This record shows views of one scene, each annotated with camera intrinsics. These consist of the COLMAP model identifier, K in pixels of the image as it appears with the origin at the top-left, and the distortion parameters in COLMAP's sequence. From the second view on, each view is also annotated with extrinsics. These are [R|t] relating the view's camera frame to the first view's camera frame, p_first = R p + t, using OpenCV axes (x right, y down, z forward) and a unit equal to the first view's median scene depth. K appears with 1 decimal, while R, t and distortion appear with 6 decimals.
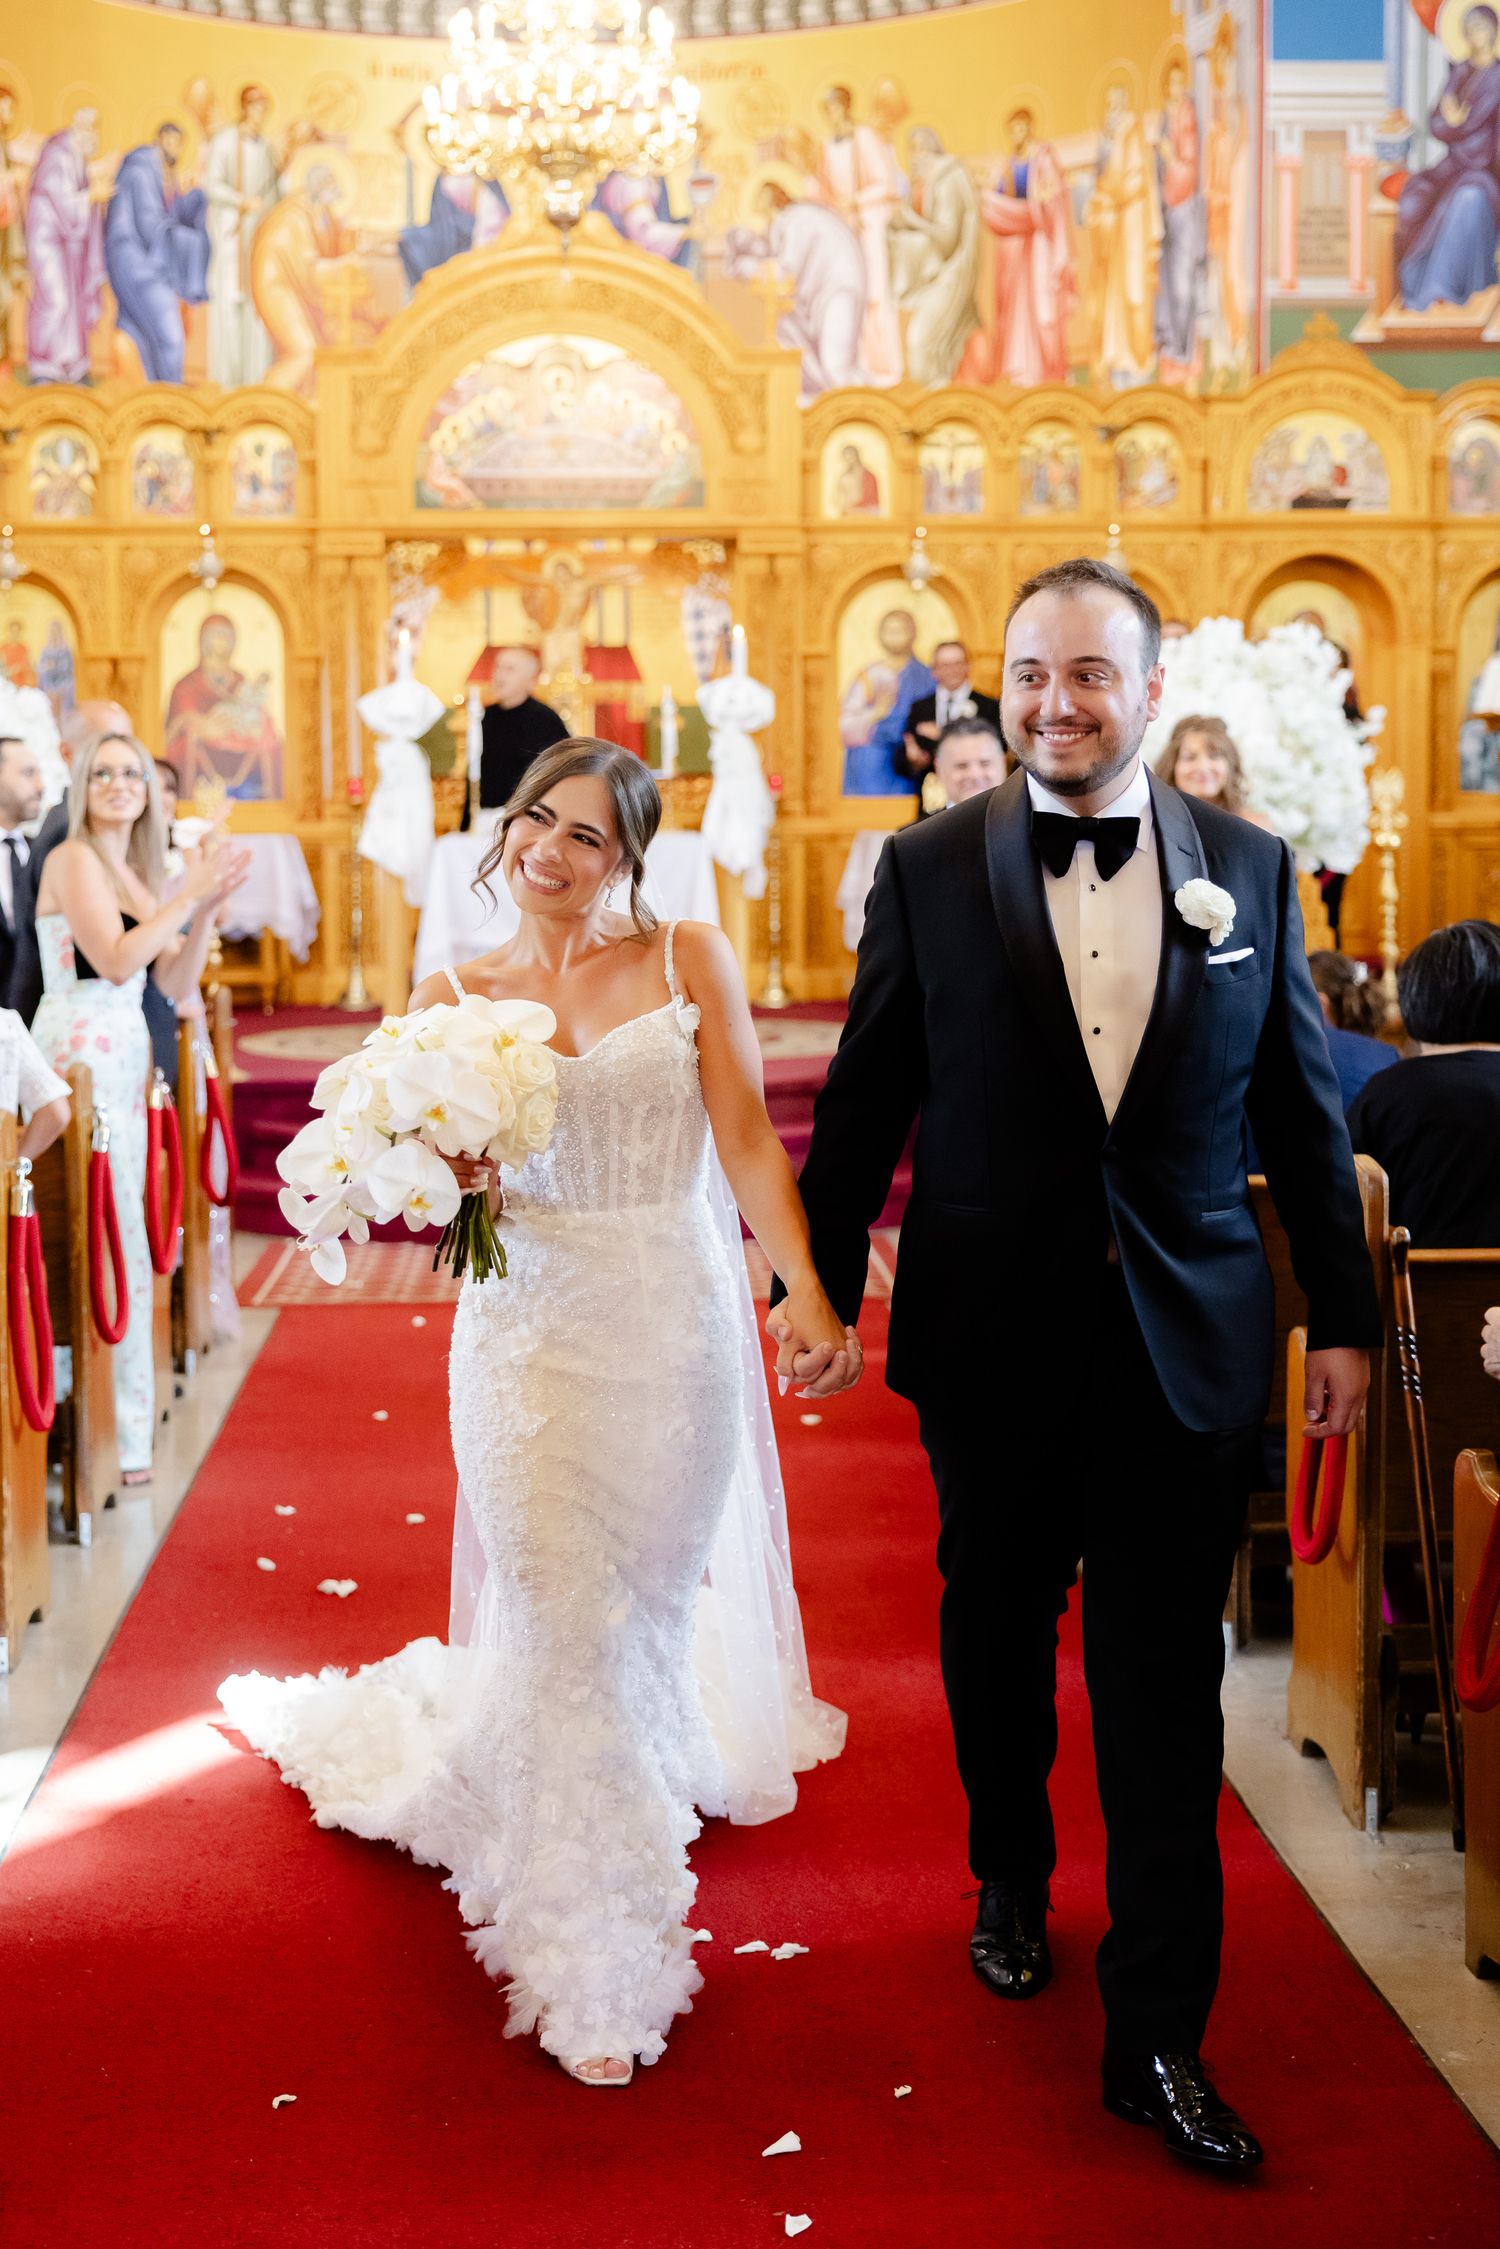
lens RADIAL K [[3255.0, 0, 715.2], [0, 3255.0, 1023.3], [0, 0, 1]] dist [0.039319, -0.035516]
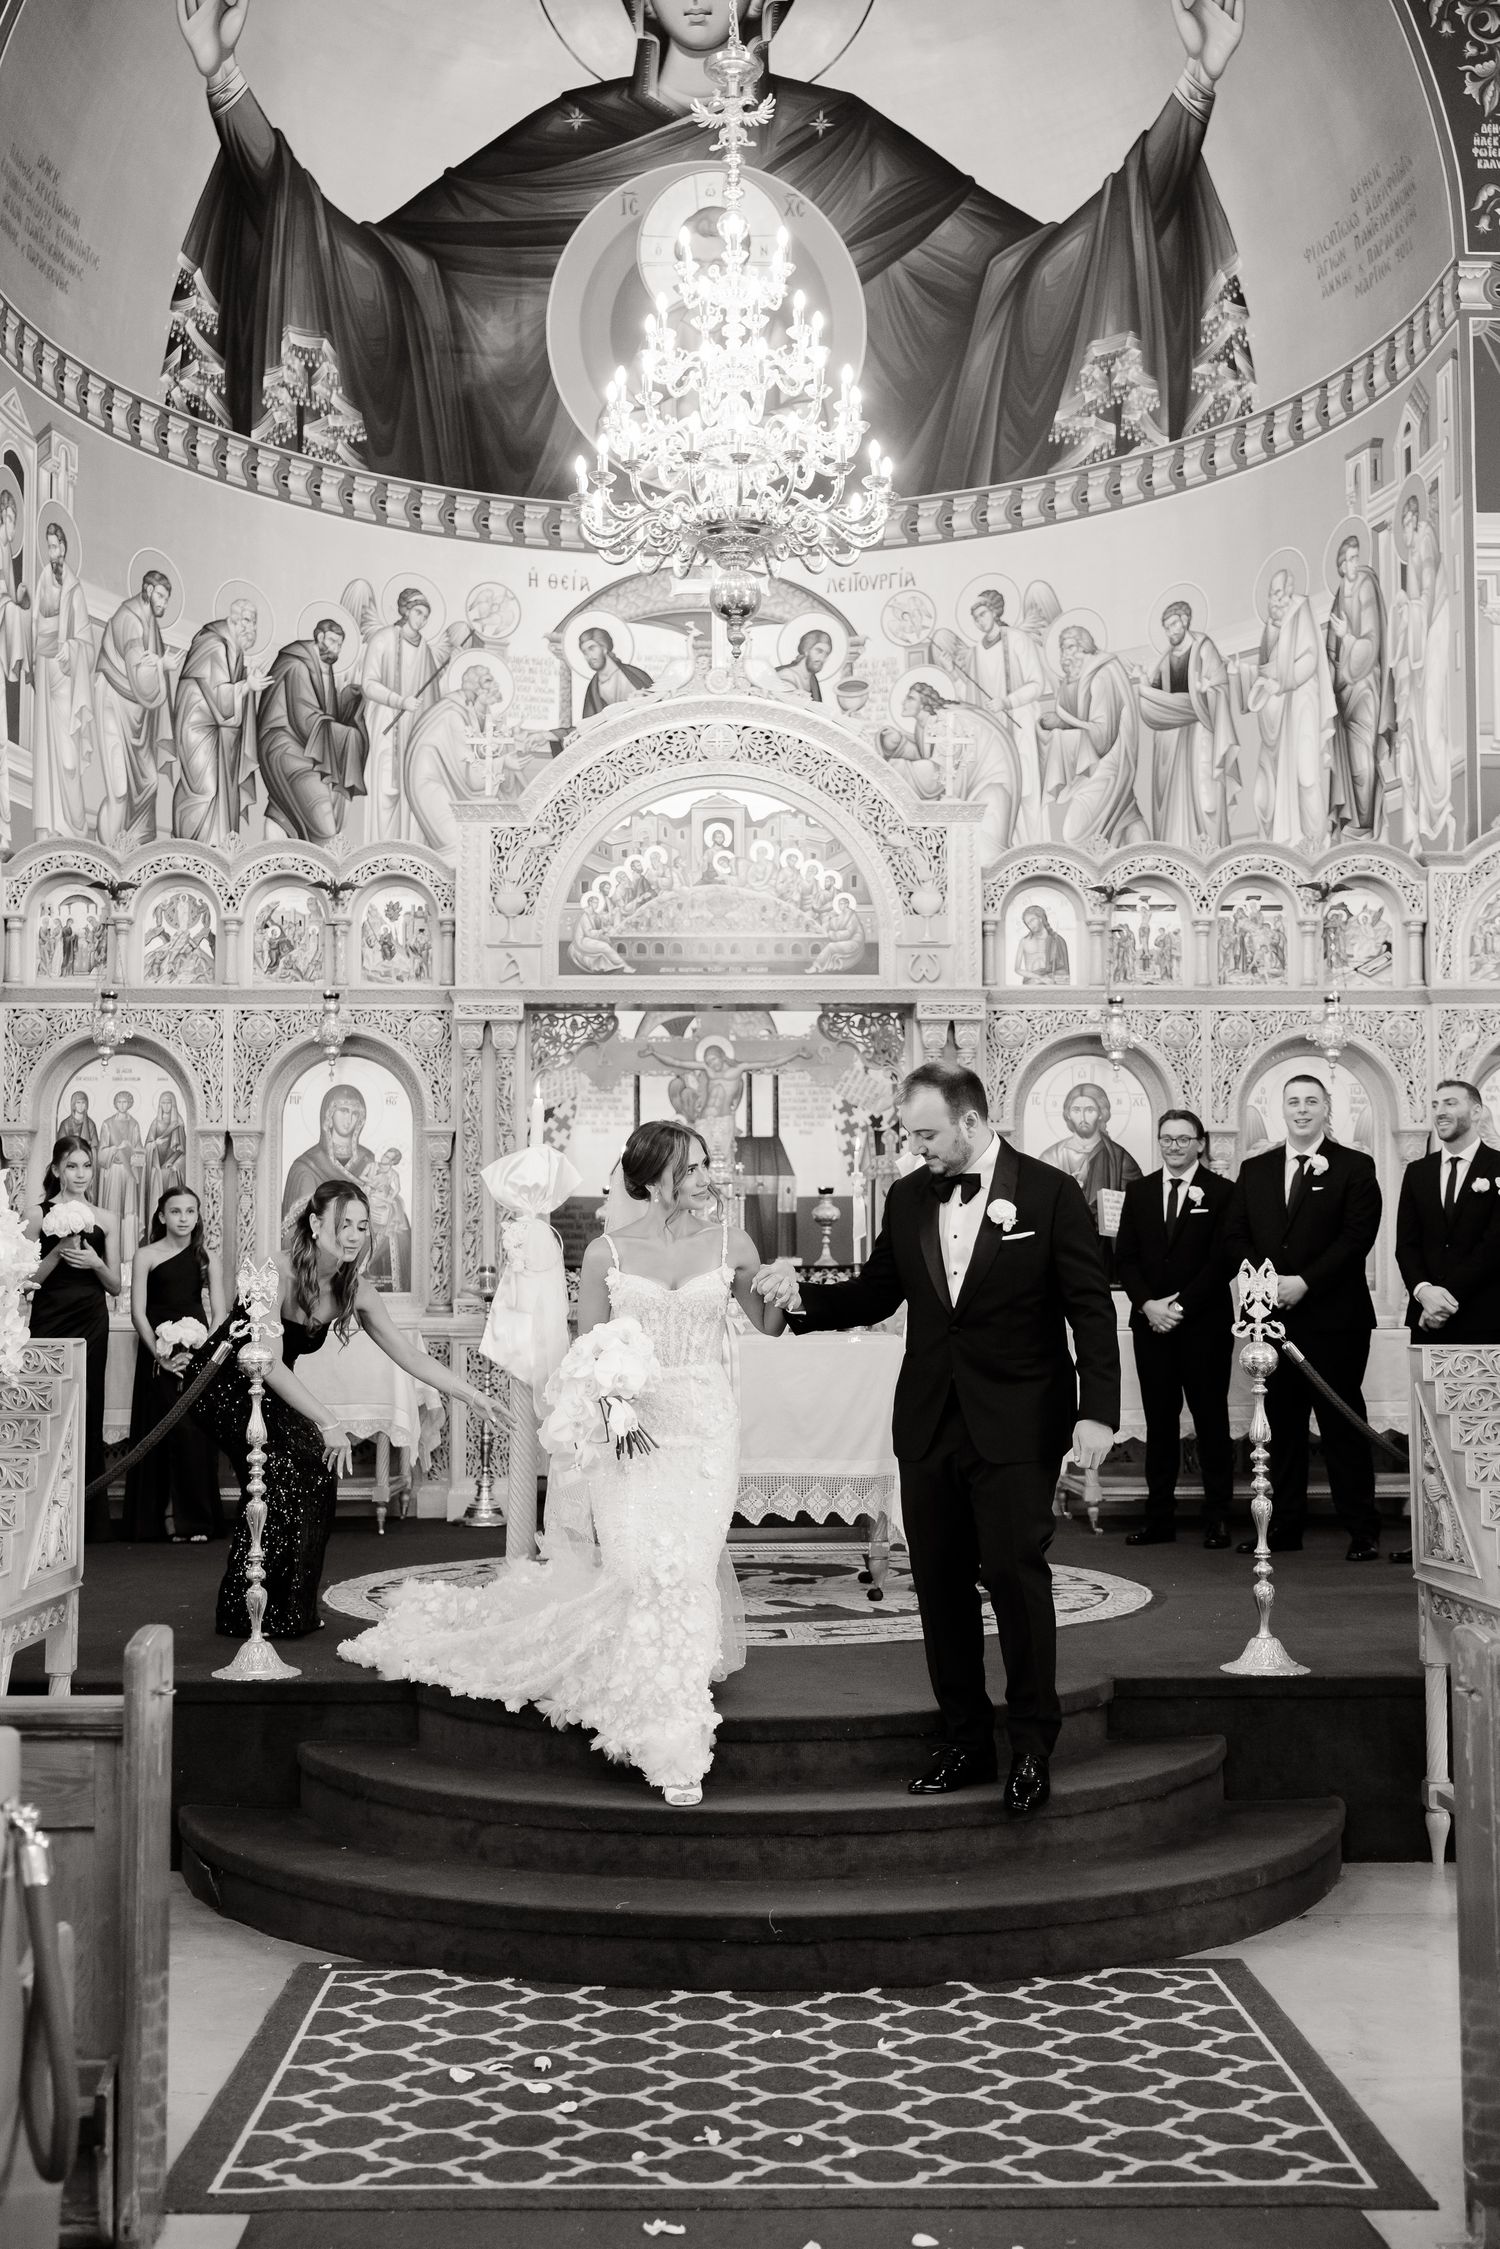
lens RADIAL K [[3072.1, 0, 750.0], [0, 3072.1, 1124.5], [0, 0, 1]] dist [-0.017663, 0.009175]
pose [[0.999671, 0.004276, -0.025289, -0.016585], [-0.007465, 0.991829, -0.127355, -0.006193], [0.024538, 0.127502, 0.991535, 0.149160]]
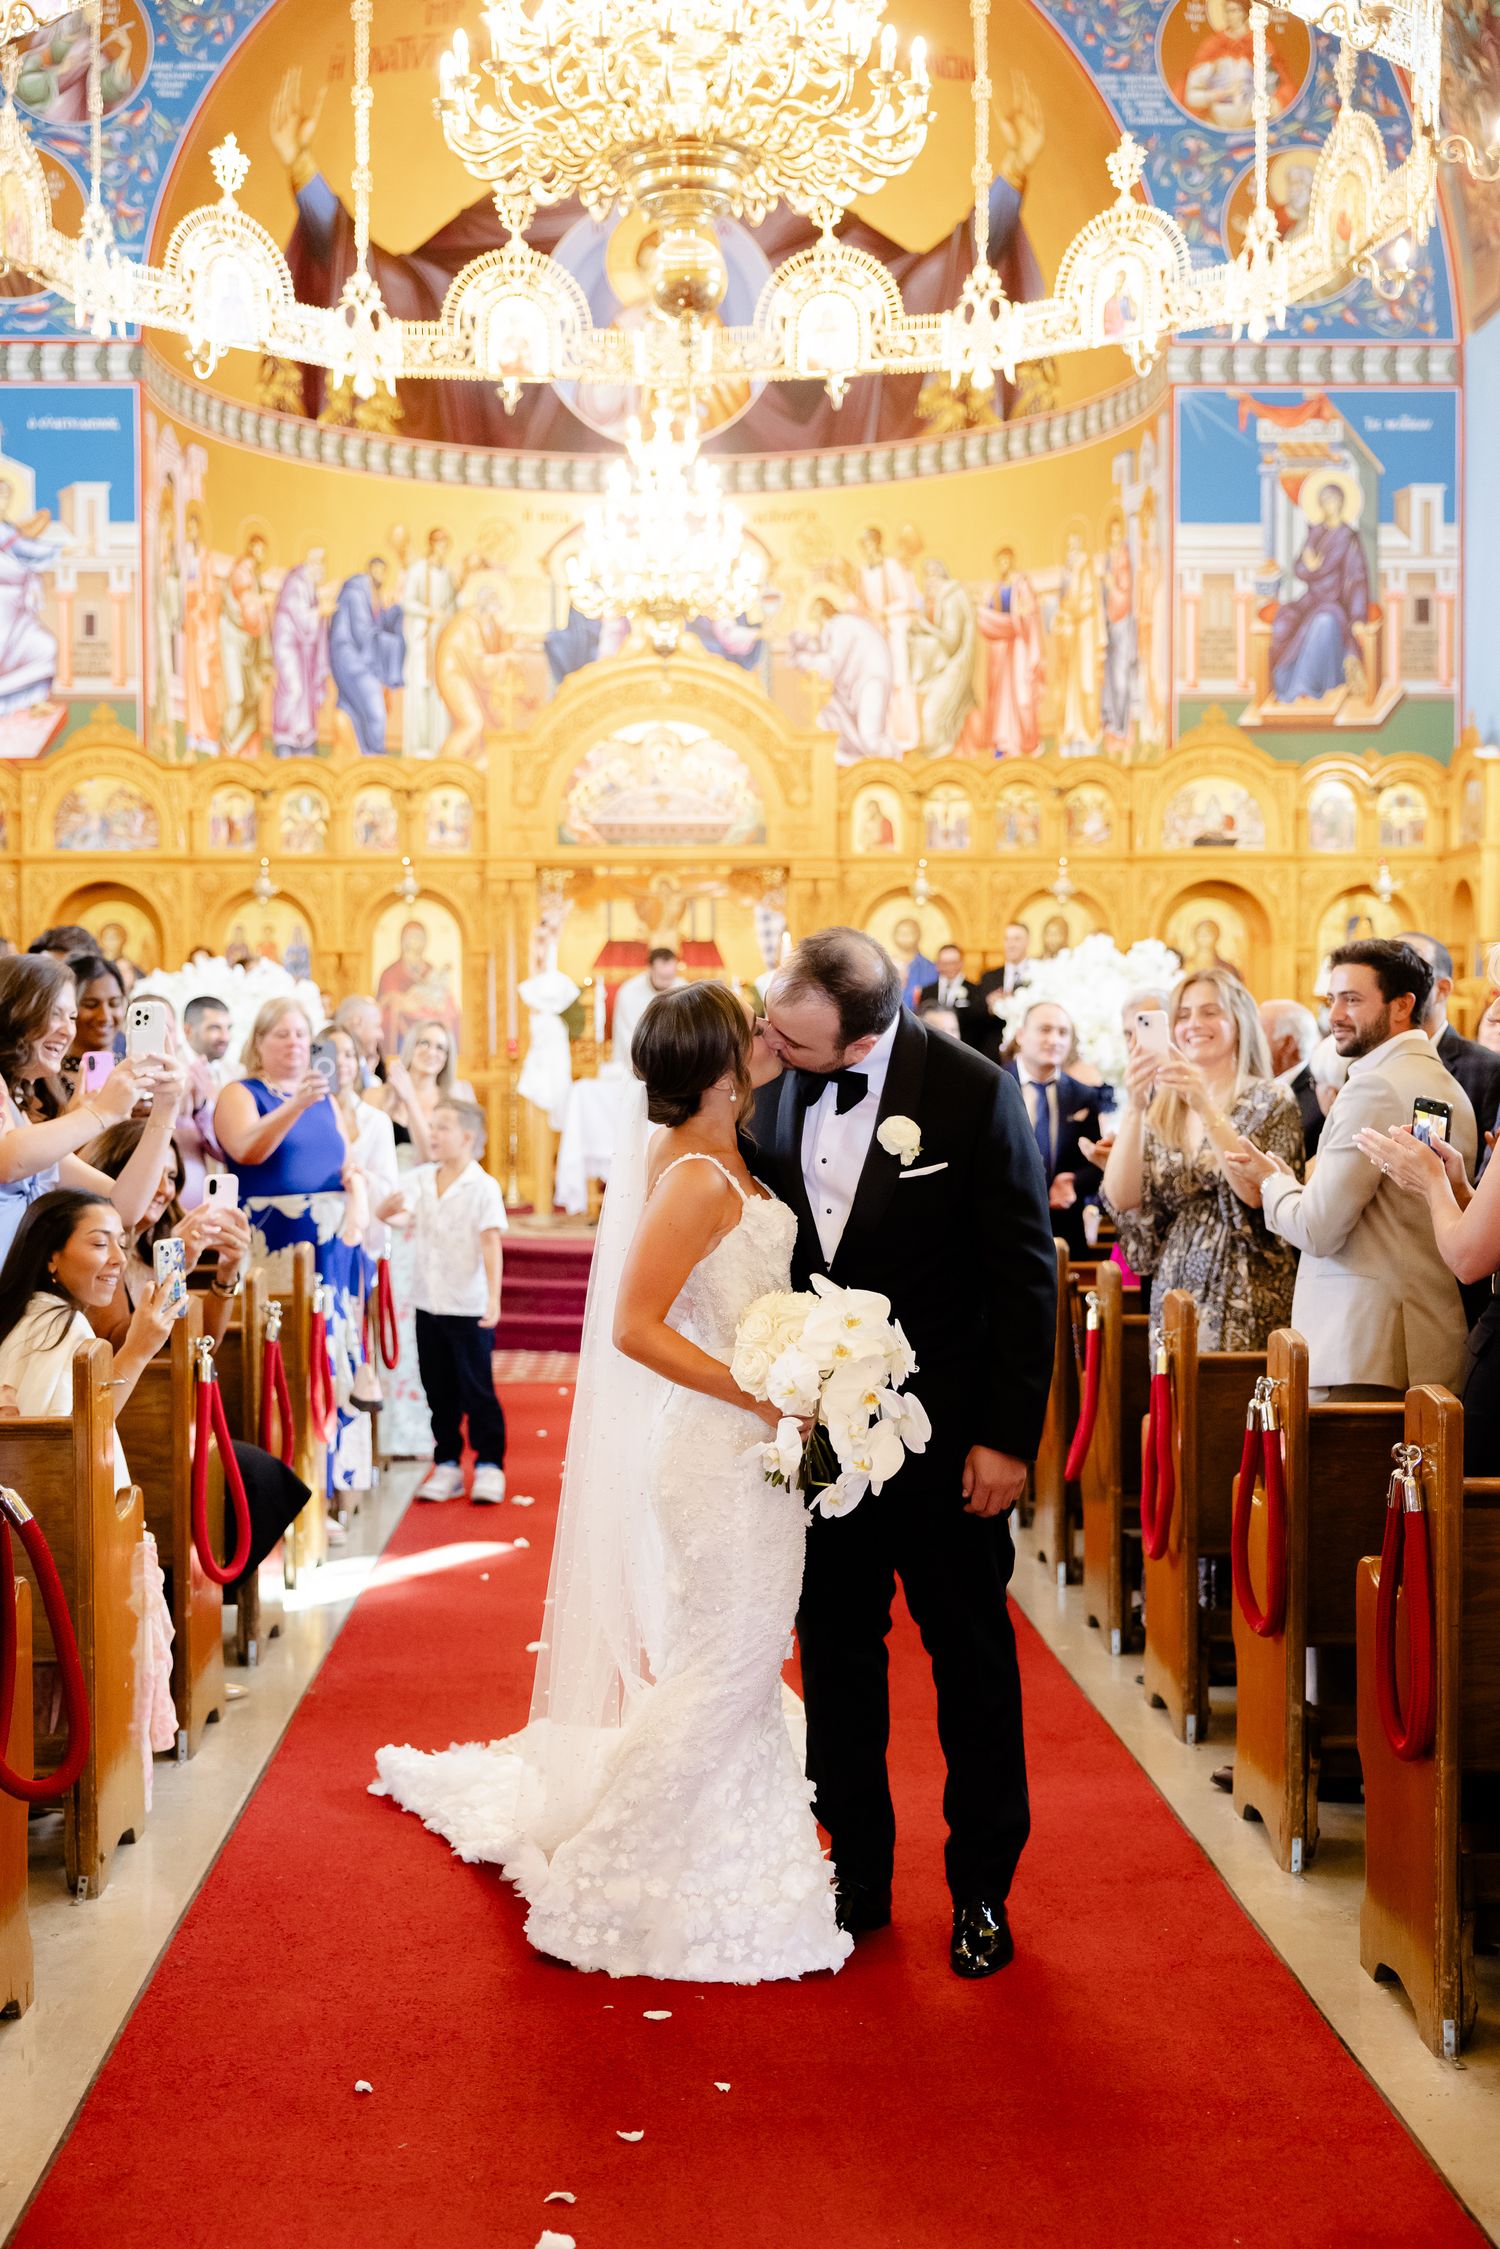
lens RADIAL K [[2817.0, 0, 759.6], [0, 2817.0, 1176.8], [0, 0, 1]] dist [0.007109, 0.035989]
pose [[0.999874, 0.003559, -0.015443, 0.012433], [-0.003960, 0.999653, -0.026037, 0.013145], [0.015345, 0.026095, 0.999542, -0.186305]]
